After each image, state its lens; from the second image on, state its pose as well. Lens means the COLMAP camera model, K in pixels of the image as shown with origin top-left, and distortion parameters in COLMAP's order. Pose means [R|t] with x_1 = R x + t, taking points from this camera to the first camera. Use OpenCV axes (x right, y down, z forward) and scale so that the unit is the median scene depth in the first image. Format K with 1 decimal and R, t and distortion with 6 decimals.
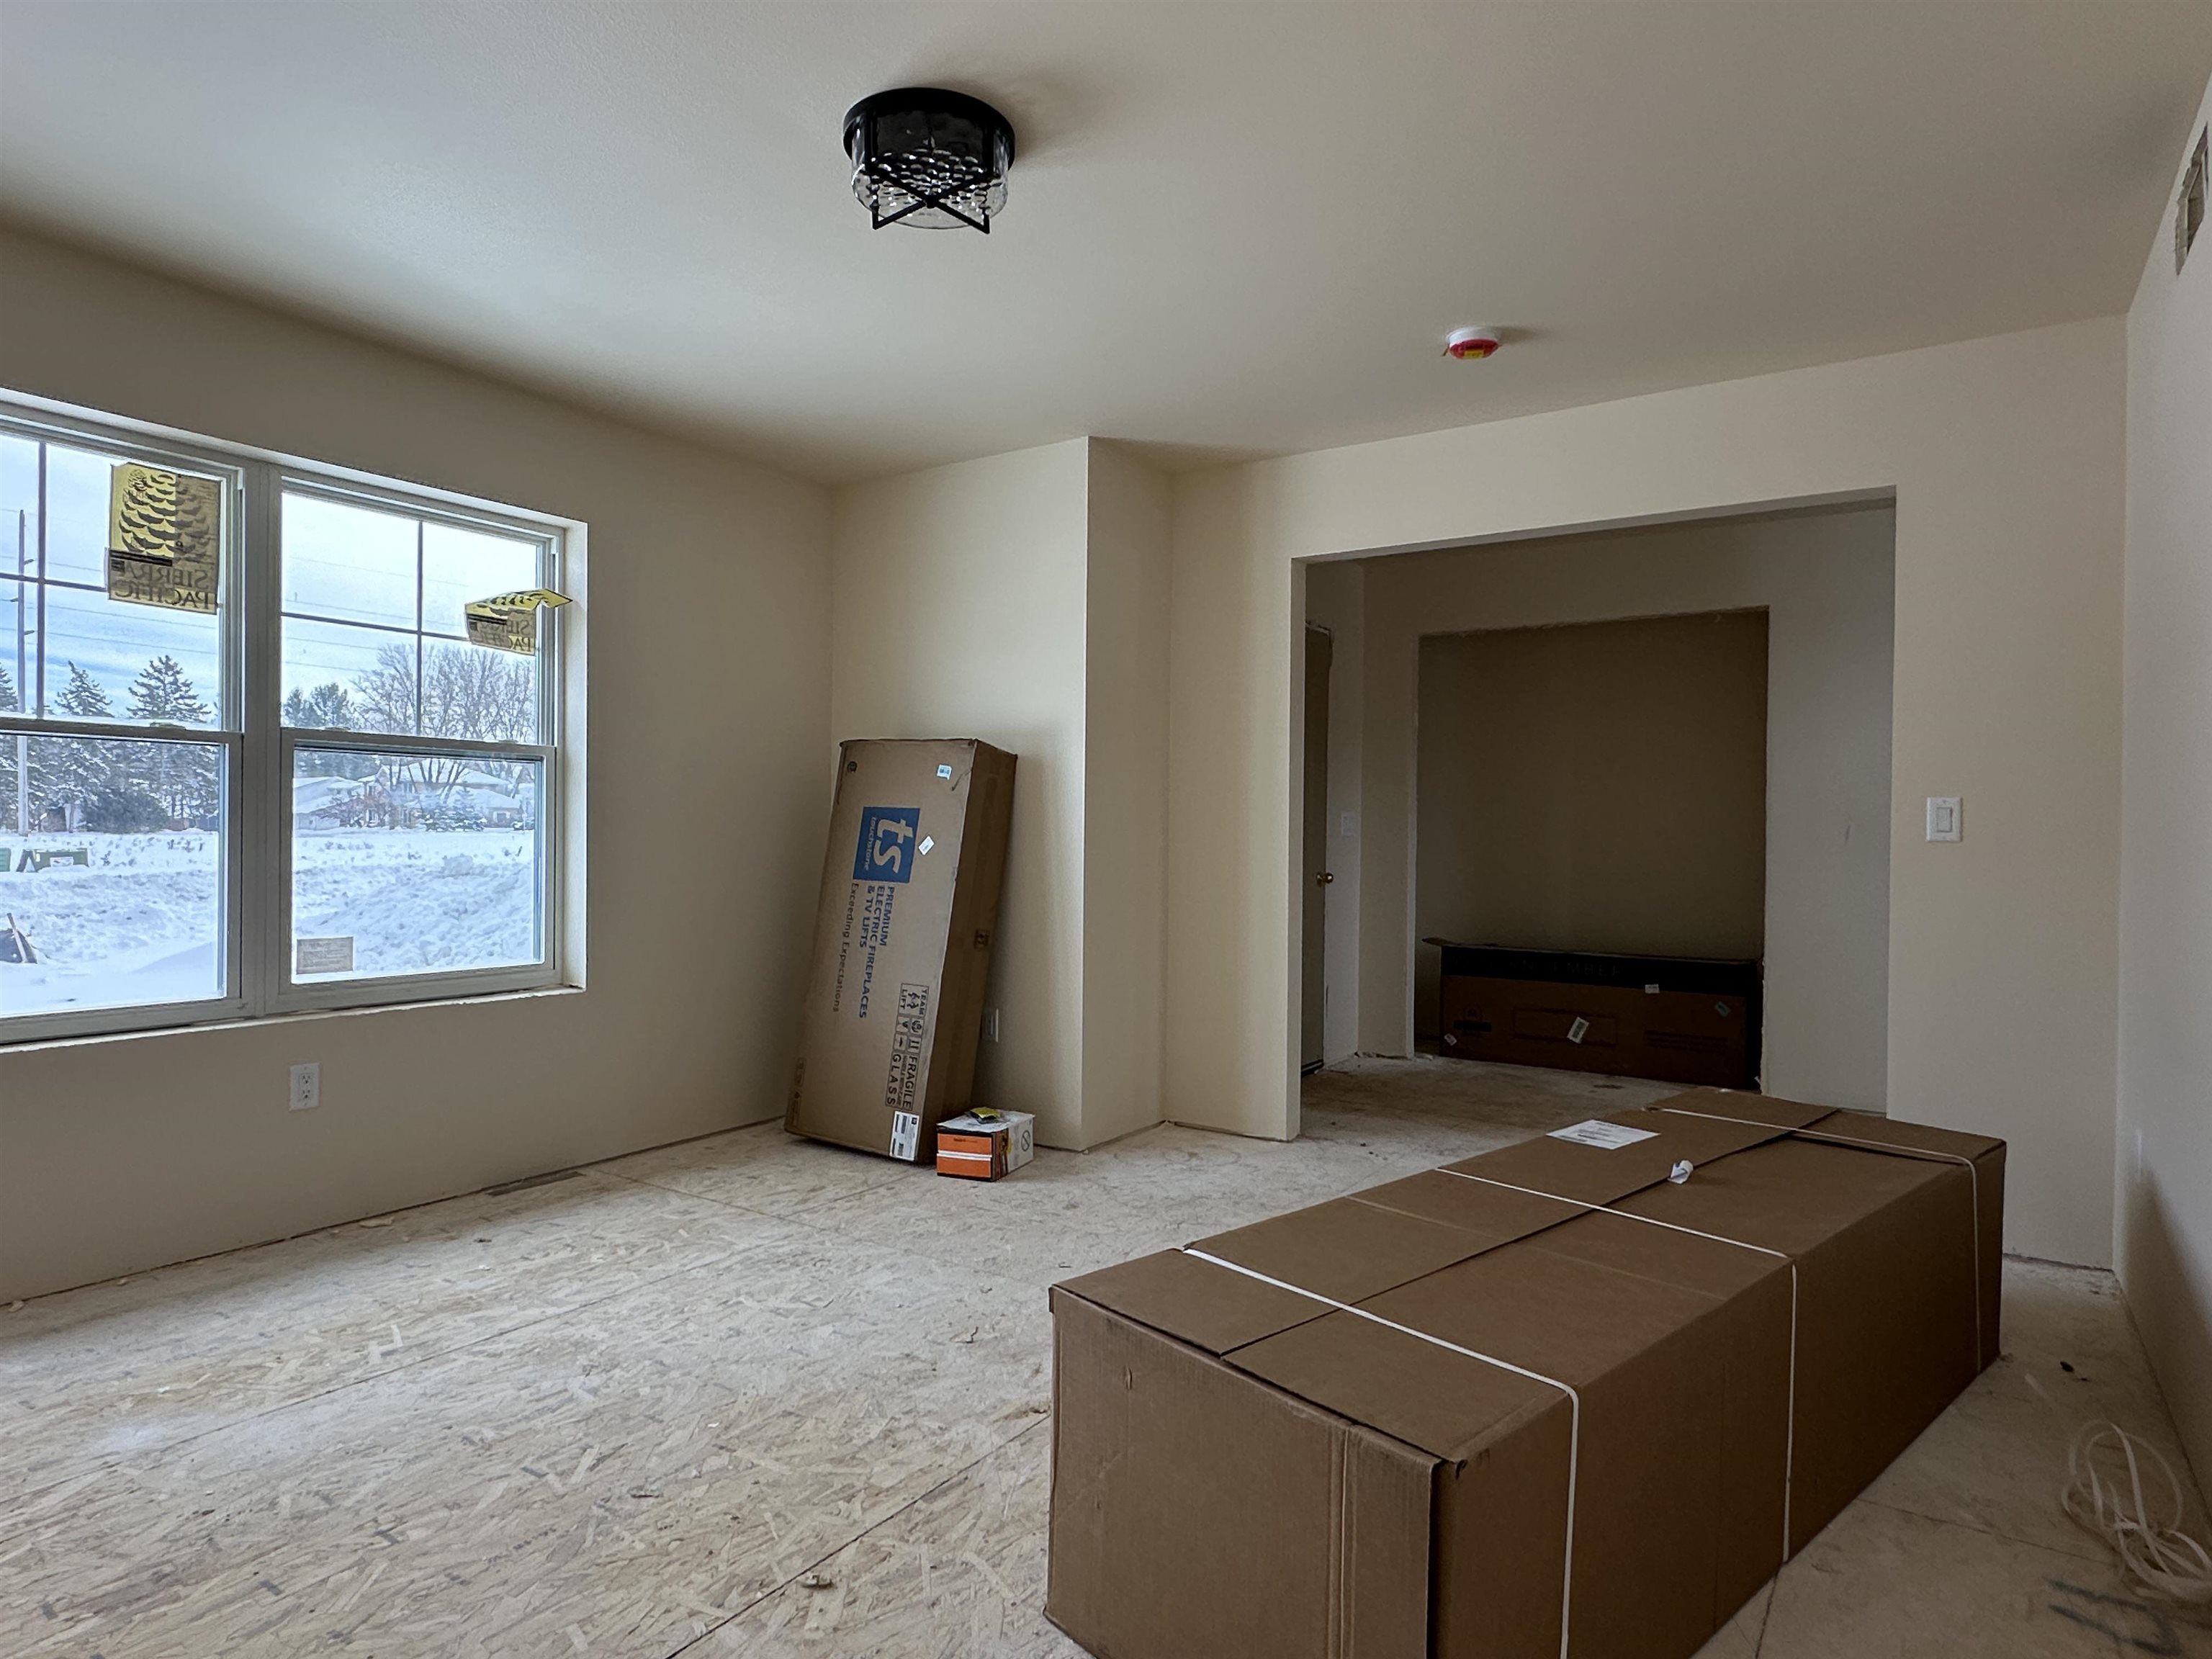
lens RADIAL K [[1260.6, 0, 1101.6], [0, 1260.6, 826.9], [0, 0, 1]] dist [-0.004092, 0.000625]
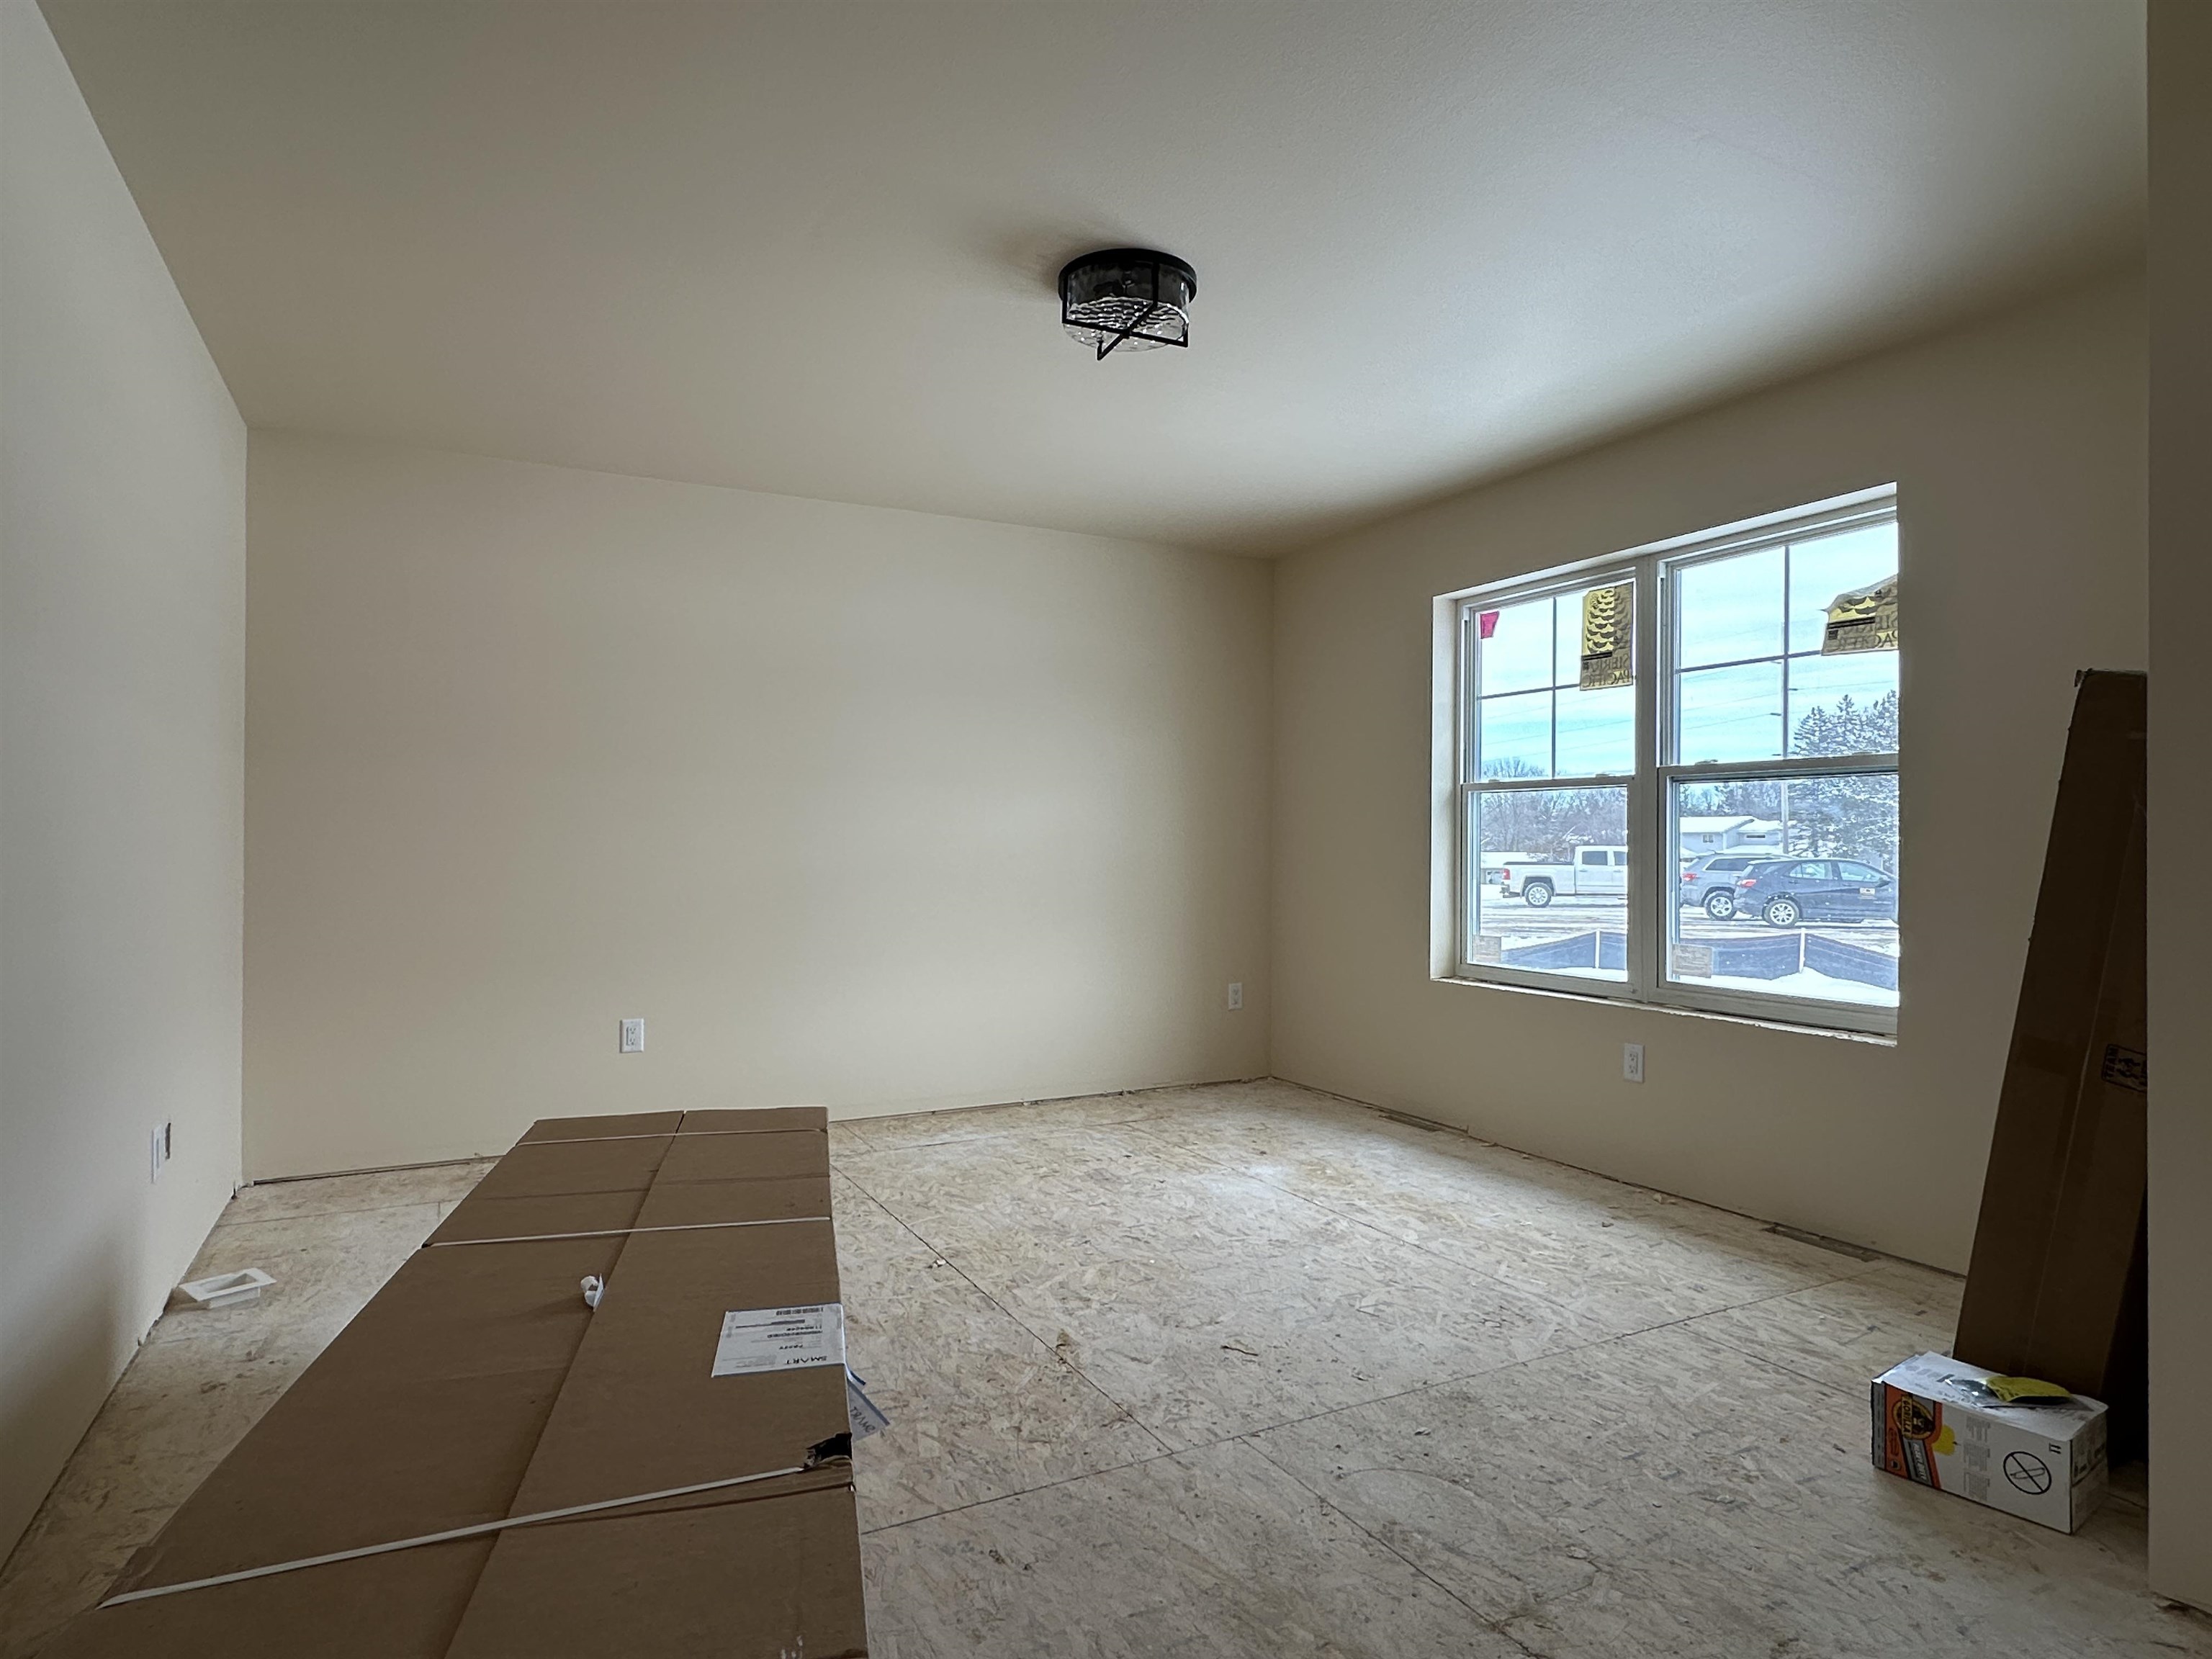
lens RADIAL K [[1260.6, 0, 1107.3], [0, 1260.6, 835.4], [0, 0, 1]] dist [-0.004092, 0.000625]
pose [[-0.477927, -0.018122, -0.878212, 0.704511], [-0.004817, 0.999826, -0.018011, 0.011649], [0.878386, -0.004378, -0.477932, 1.175089]]
